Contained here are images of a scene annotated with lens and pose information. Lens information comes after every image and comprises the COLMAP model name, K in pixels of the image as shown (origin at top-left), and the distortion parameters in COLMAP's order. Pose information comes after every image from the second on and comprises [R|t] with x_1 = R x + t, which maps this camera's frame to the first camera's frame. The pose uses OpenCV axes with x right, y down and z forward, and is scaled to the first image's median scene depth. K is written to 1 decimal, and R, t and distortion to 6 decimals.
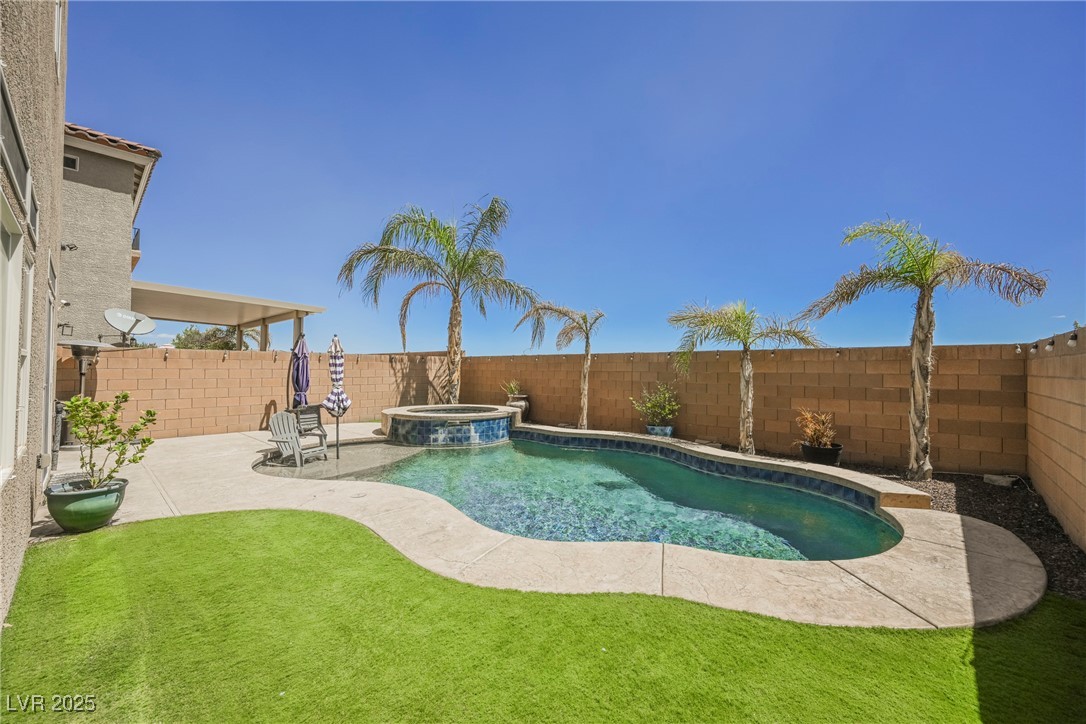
lens RADIAL K [[427.0, 0, 544.2], [0, 427.0, 363.6], [0, 0, 1]] dist [-0.001390, 0.000085]
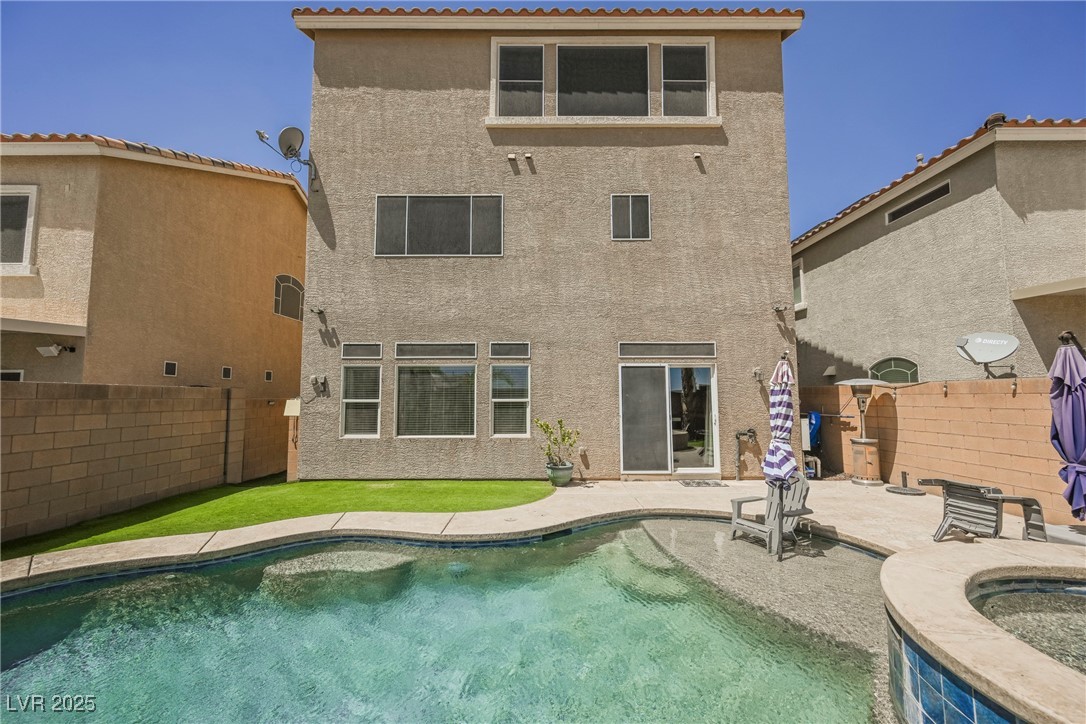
lens RADIAL K [[427.0, 0, 544.2], [0, 427.0, 363.6], [0, 0, 1]] dist [-0.001390, 0.000085]
pose [[-0.734042, -0.055703, -0.676815, 0.167699], [0.009384, 0.995703, -0.092125, -0.002149], [0.679039, -0.073975, -0.730366, 1.065703]]
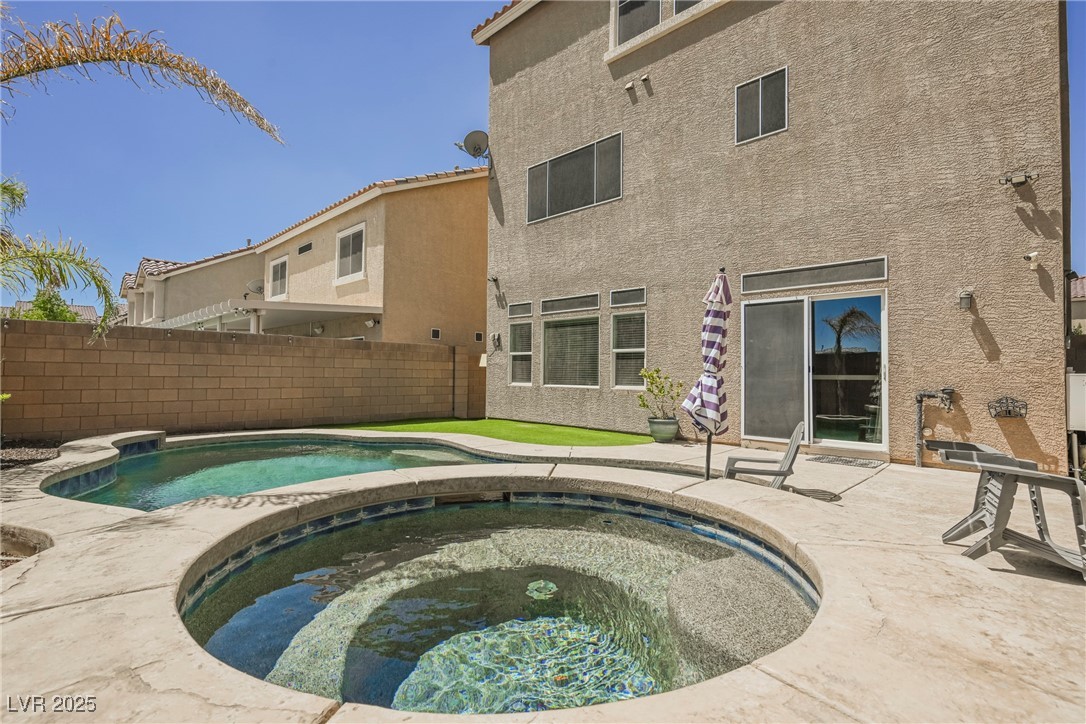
lens RADIAL K [[515.3, 0, 543.0], [0, 515.3, 362.0], [0, 0, 1]] dist [0.000406, 0.000570]
pose [[-0.999321, -0.016432, 0.032971, -0.269198], [-0.017688, 0.999115, -0.038169, 0.058322], [-0.032315, -0.038727, -0.998727, 1.394911]]
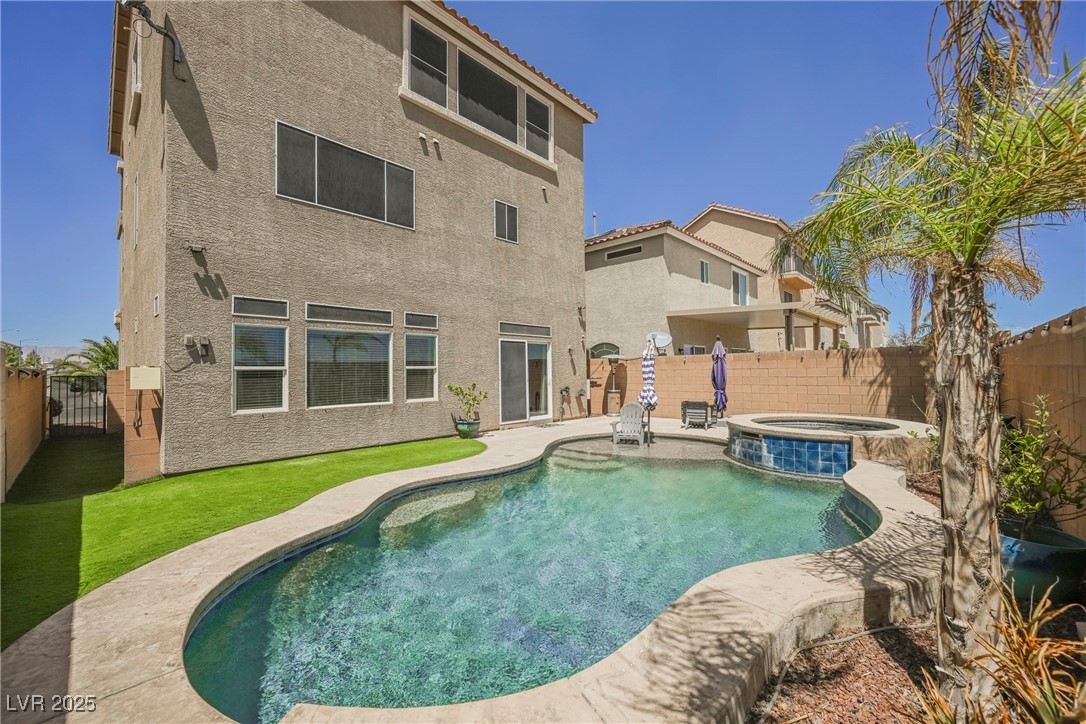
lens RADIAL K [[433.8, 0, 549.8], [0, 433.8, 362.8], [0, 0, 1]] dist [-0.001410, 0.000097]
pose [[-0.003181, -0.024580, -0.999693, 0.605578], [0.028759, 0.999282, -0.024662, 0.013544], [0.999581, -0.028829, -0.002472, 0.636866]]
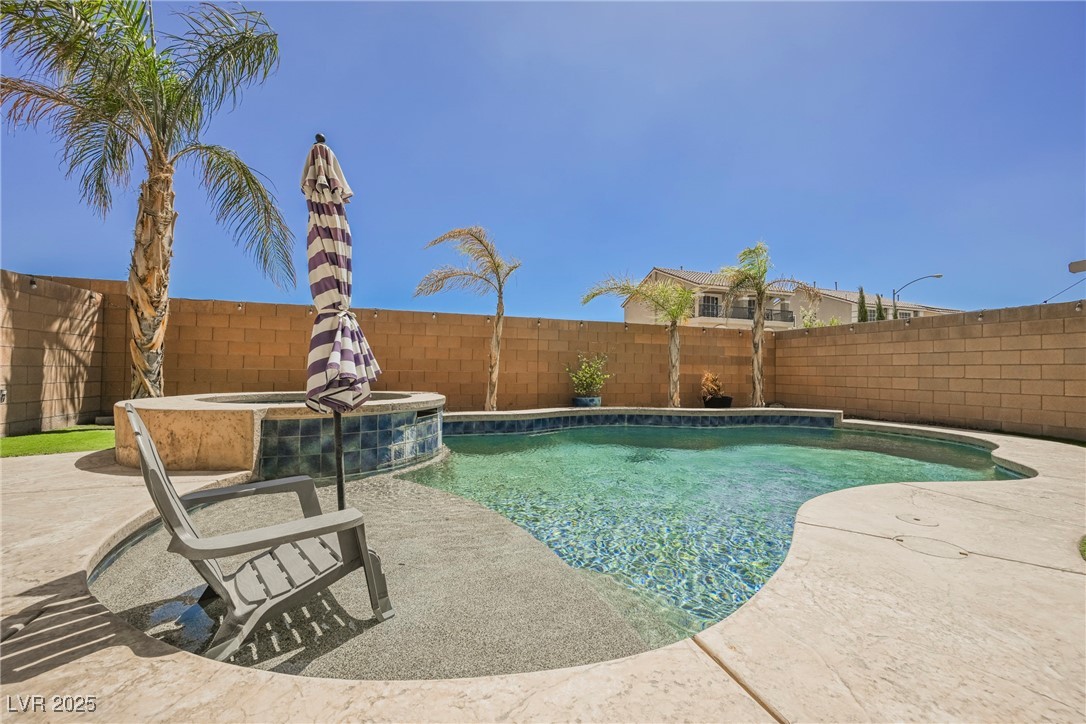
lens RADIAL K [[419.1, 0, 543.0], [0, 419.1, 362.0], [0, 0, 1]] dist [-0.002328, 0.000264]
pose [[0.483562, 0.017628, 0.875133, -0.582905], [-0.021581, 0.999733, -0.008213, 0.077471], [-0.875044, -0.014915, 0.483813, 0.634864]]
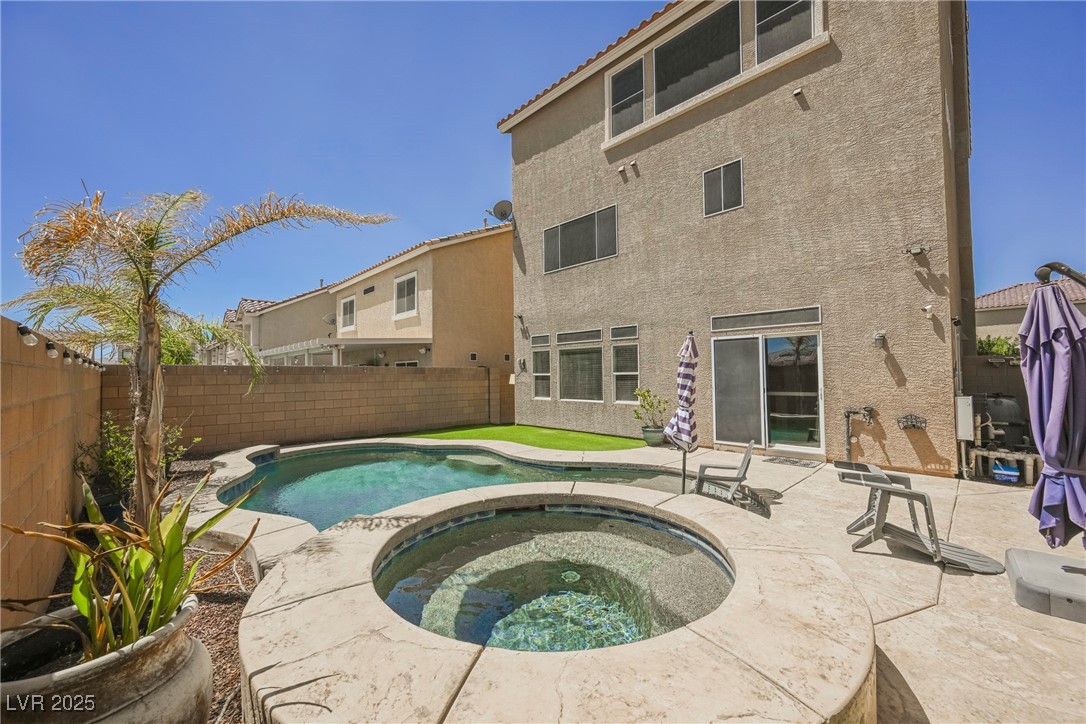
lens RADIAL K [[427.0, 0, 544.2], [0, 427.0, 363.6], [0, 0, 1]] dist [-0.001390, 0.000085]
pose [[-0.998128, 0.007008, 0.060762, -0.262848], [0.004616, 0.999212, -0.039415, 0.008319], [-0.060991, -0.039061, -0.997374, 1.477827]]
